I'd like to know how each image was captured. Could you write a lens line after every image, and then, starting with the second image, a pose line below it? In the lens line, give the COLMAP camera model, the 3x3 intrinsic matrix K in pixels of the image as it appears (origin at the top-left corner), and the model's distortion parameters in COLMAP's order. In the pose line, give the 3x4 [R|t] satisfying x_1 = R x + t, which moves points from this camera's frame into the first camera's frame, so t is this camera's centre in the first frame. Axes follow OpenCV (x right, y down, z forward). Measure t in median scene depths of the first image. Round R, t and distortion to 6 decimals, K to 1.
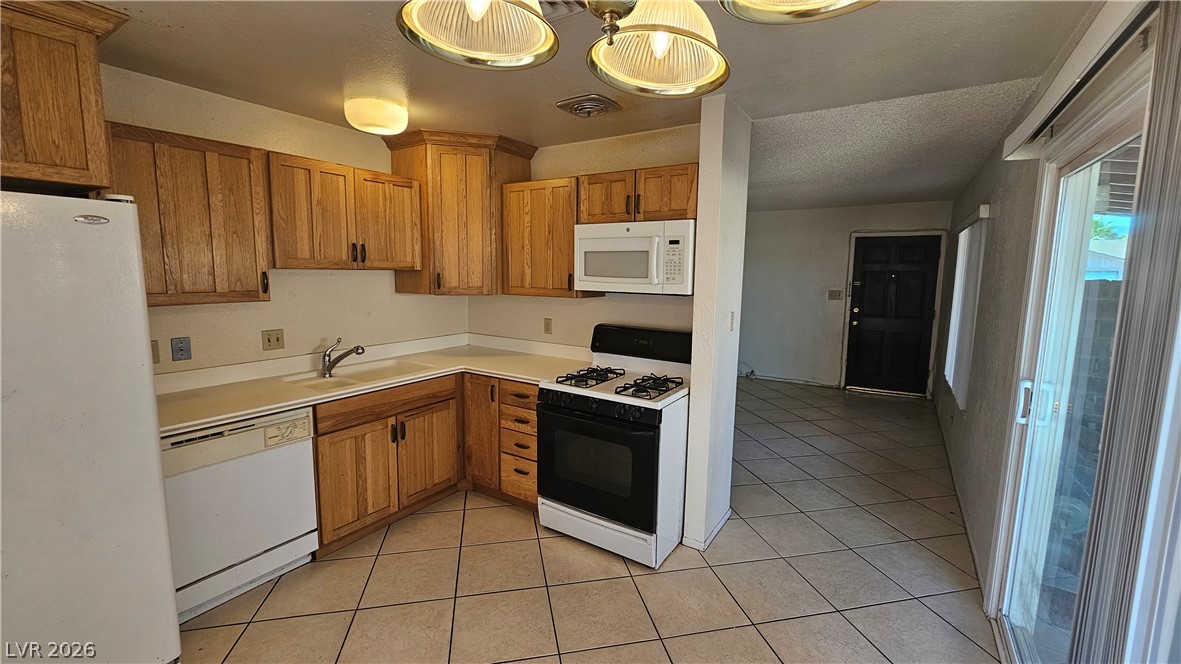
lens RADIAL K [[486.6, 0, 594.8], [0, 486.6, 326.4], [0, 0, 1]] dist [-0.003372, -0.001269]
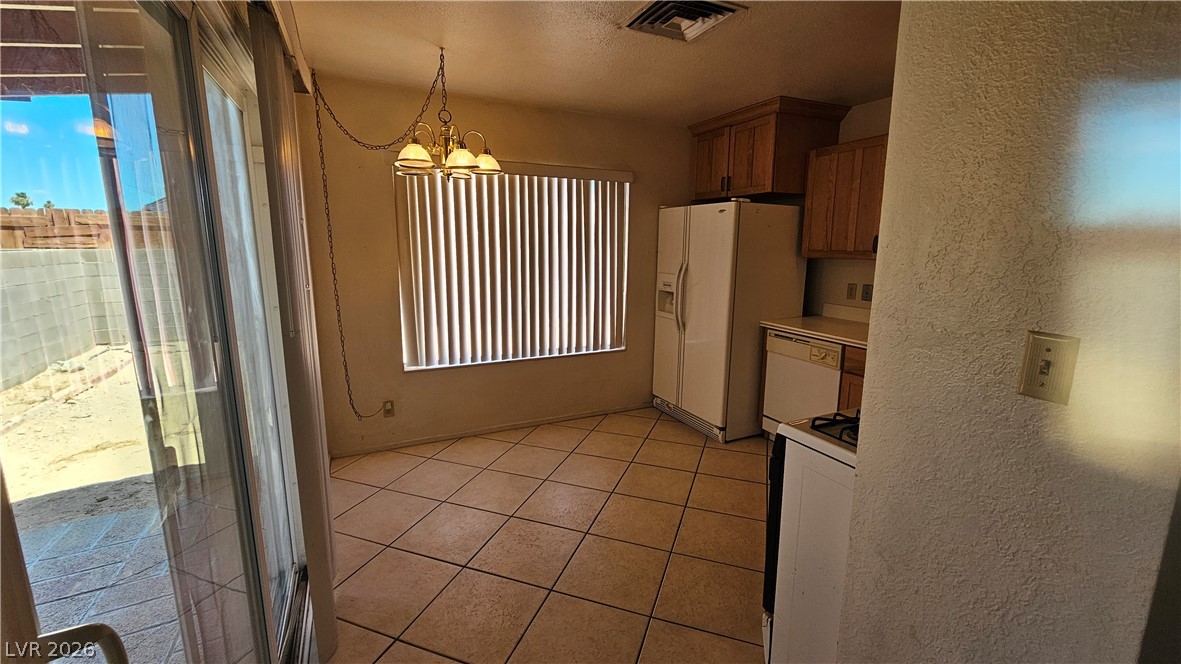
lens RADIAL K [[486.6, 0, 600.7], [0, 486.6, 327.1], [0, 0, 1]] dist [-0.003372, -0.001269]
pose [[-0.515082, 0.134888, -0.846461, 0.697460], [-0.111412, 0.968626, 0.222152, -0.078169], [0.849869, 0.208732, -0.483894, 0.963075]]
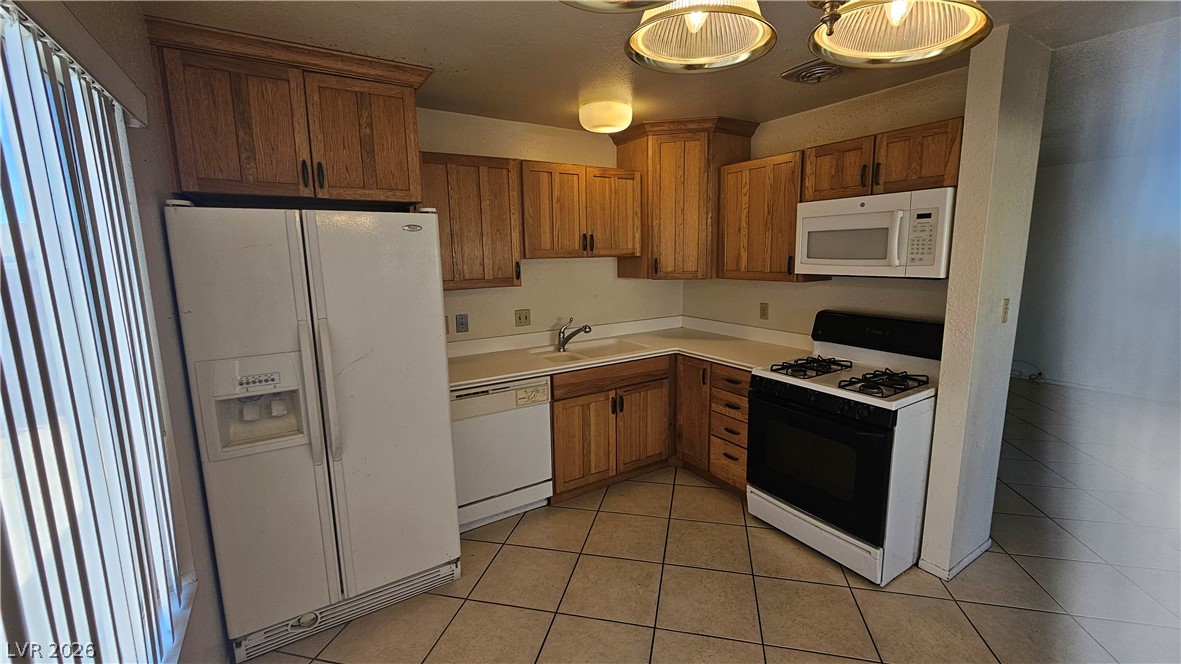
lens RADIAL K [[486.6, 0, 594.0], [0, 486.6, 325.1], [0, 0, 1]] dist [-0.003372, -0.001269]
pose [[0.906432, 0.034721, -0.420923, 0.006864], [-0.020148, 0.999035, 0.039021, -0.005820], [0.421872, -0.026889, 0.906257, -0.019828]]
